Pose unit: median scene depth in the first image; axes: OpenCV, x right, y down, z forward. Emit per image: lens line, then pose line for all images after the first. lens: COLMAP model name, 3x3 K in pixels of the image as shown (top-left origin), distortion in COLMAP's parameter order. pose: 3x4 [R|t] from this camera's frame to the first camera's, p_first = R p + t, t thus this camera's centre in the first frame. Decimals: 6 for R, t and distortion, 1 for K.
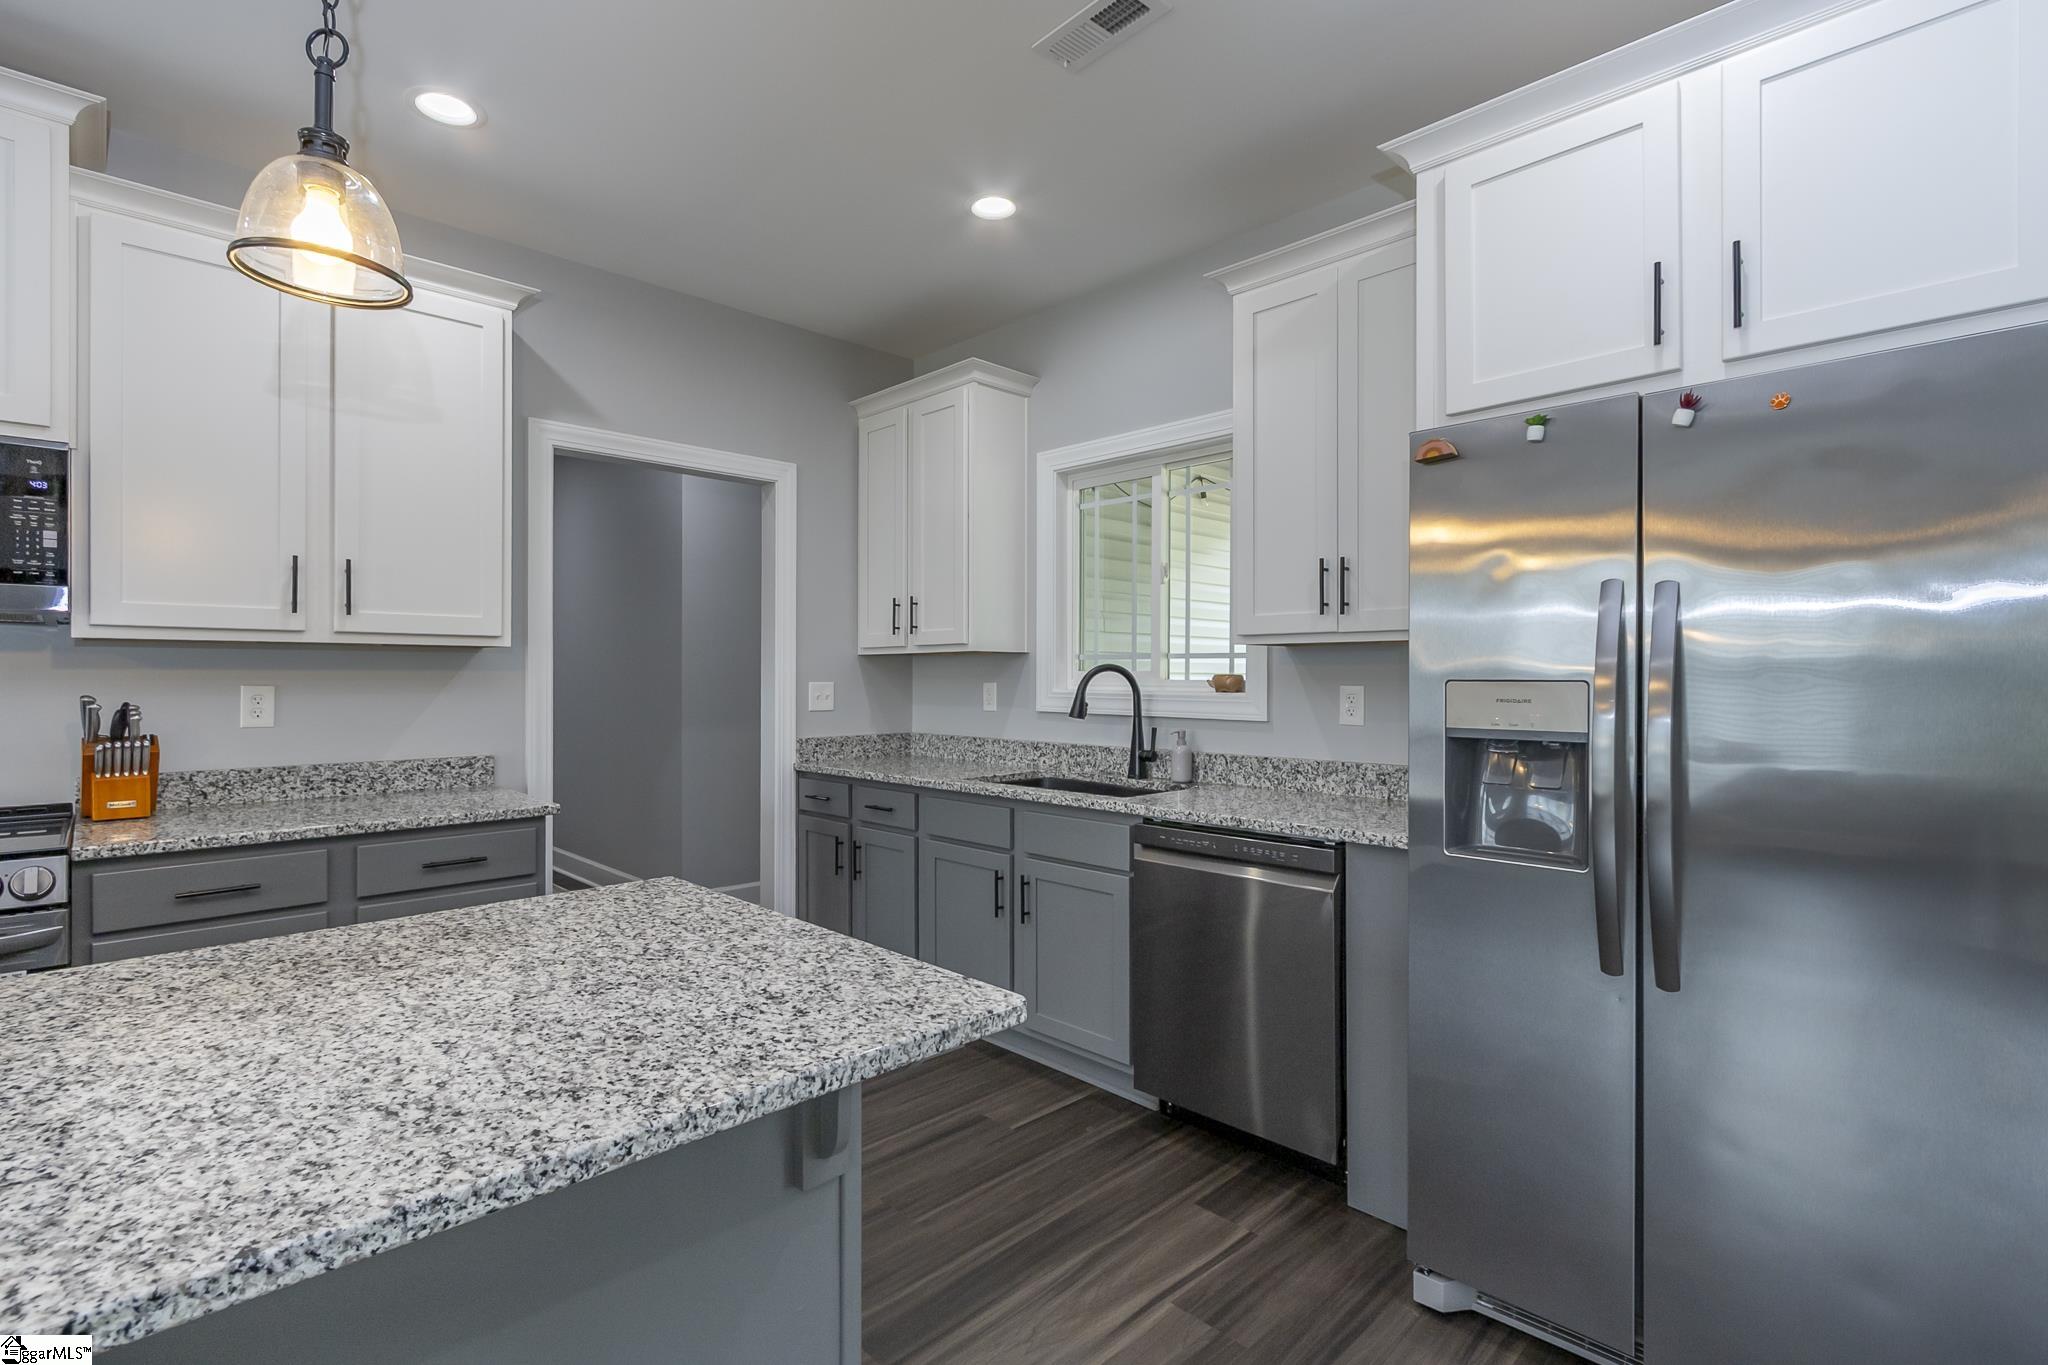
lens RADIAL K [[954.4, 0, 987.5], [0, 954.4, 676.6], [0, 0, 1]] dist [-0.000648, 0.000165]
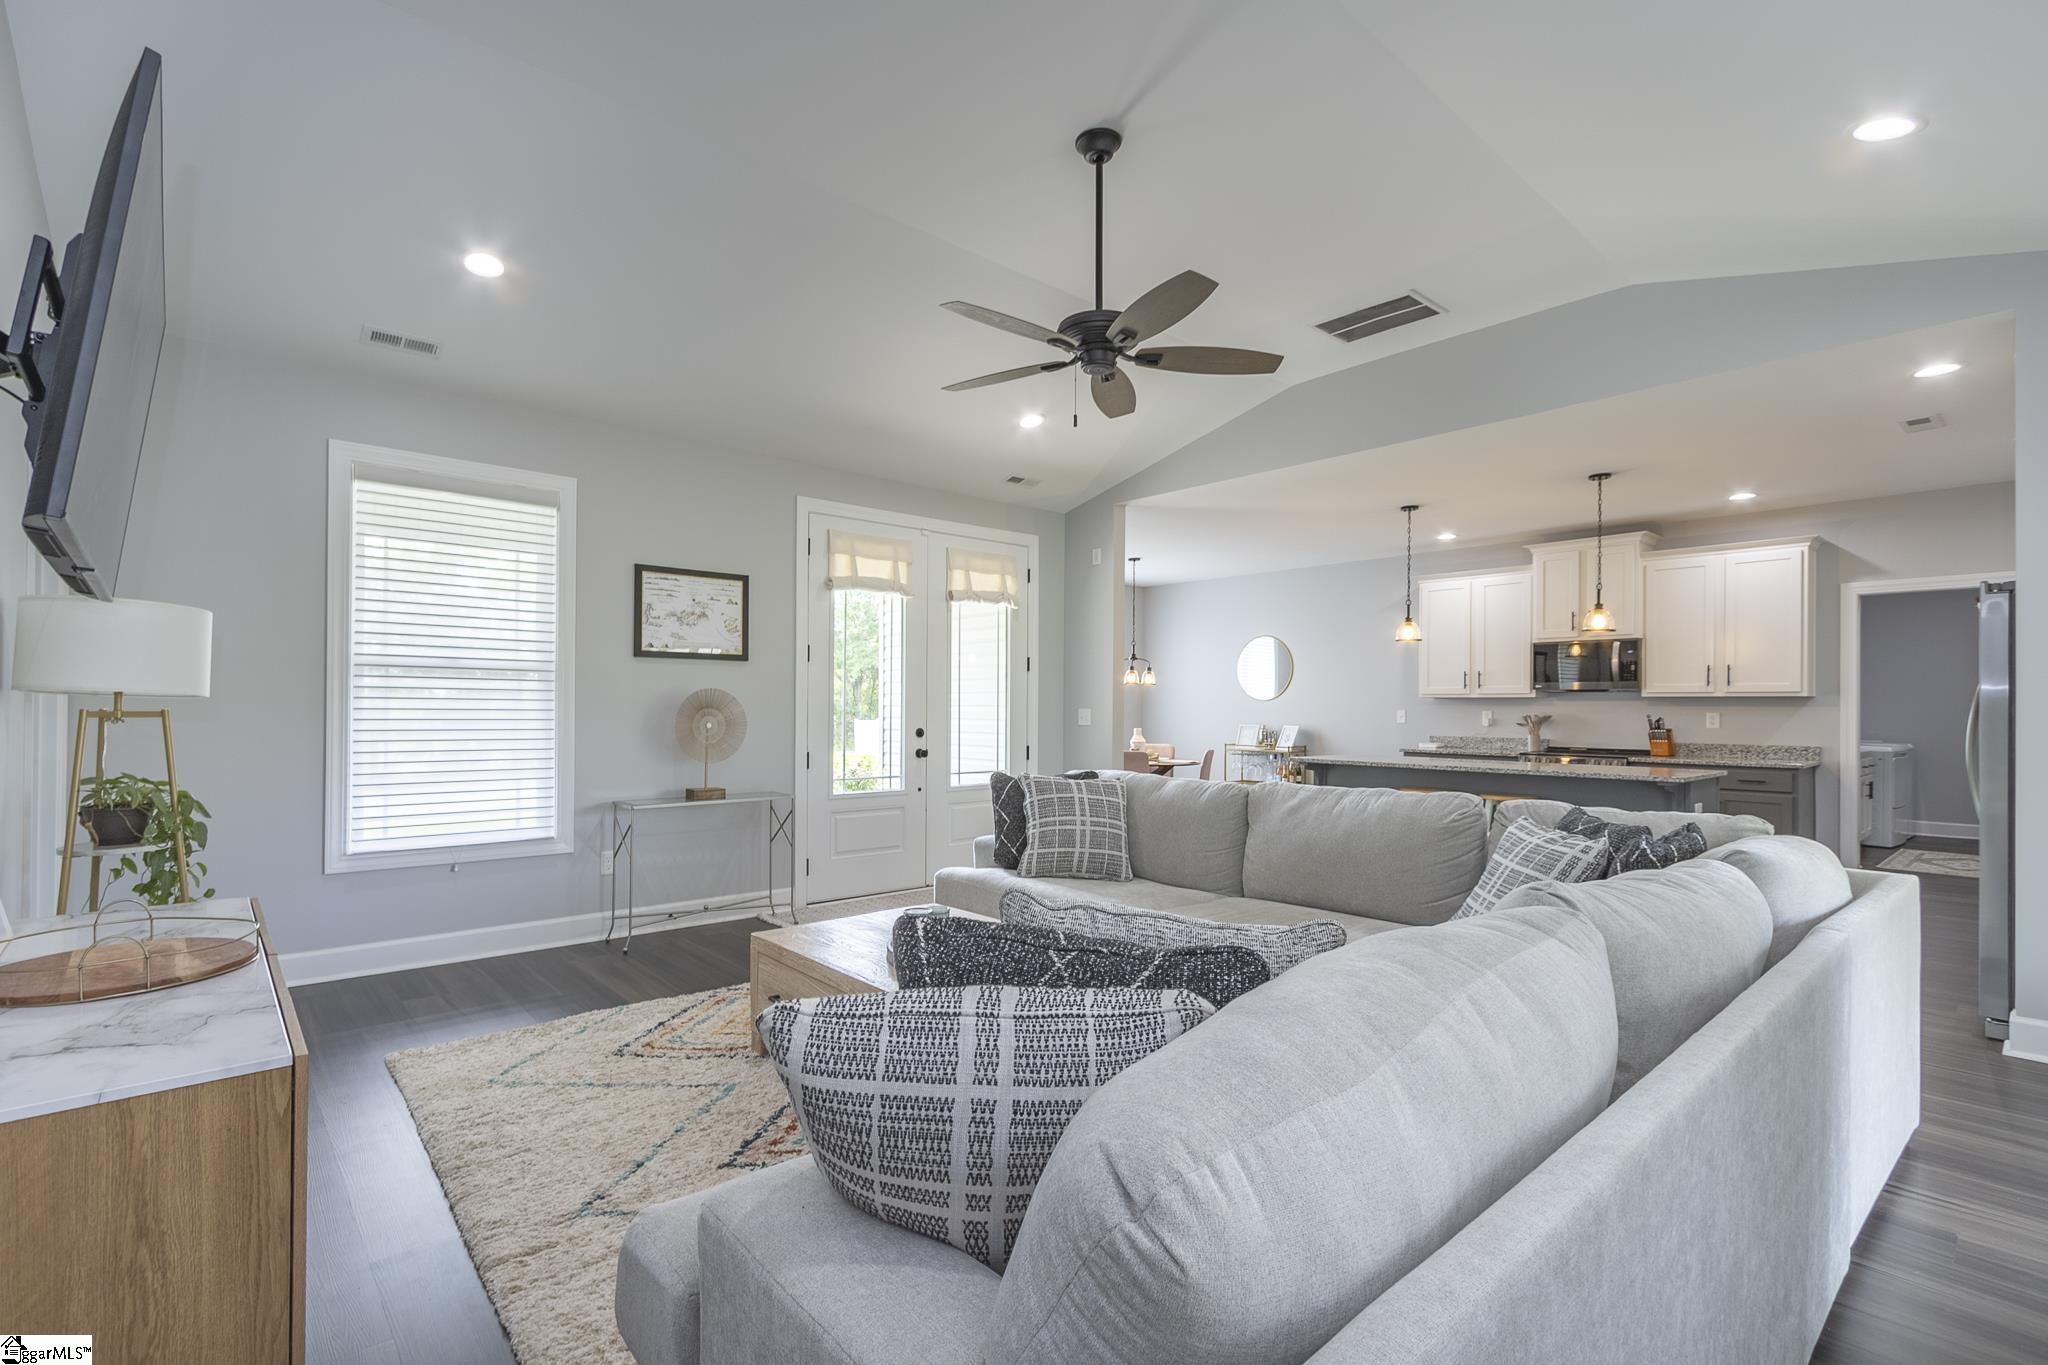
lens RADIAL K [[936.7, 0, 1013.3], [0, 936.7, 704.8], [0, 0, 1]] dist [-0.001701, -0.000032]
pose [[-0.031608, -0.003193, -0.999495, 1.854752], [-0.007507, 0.999967, -0.002957, 0.009446], [0.999472, 0.007410, -0.031631, -0.835365]]
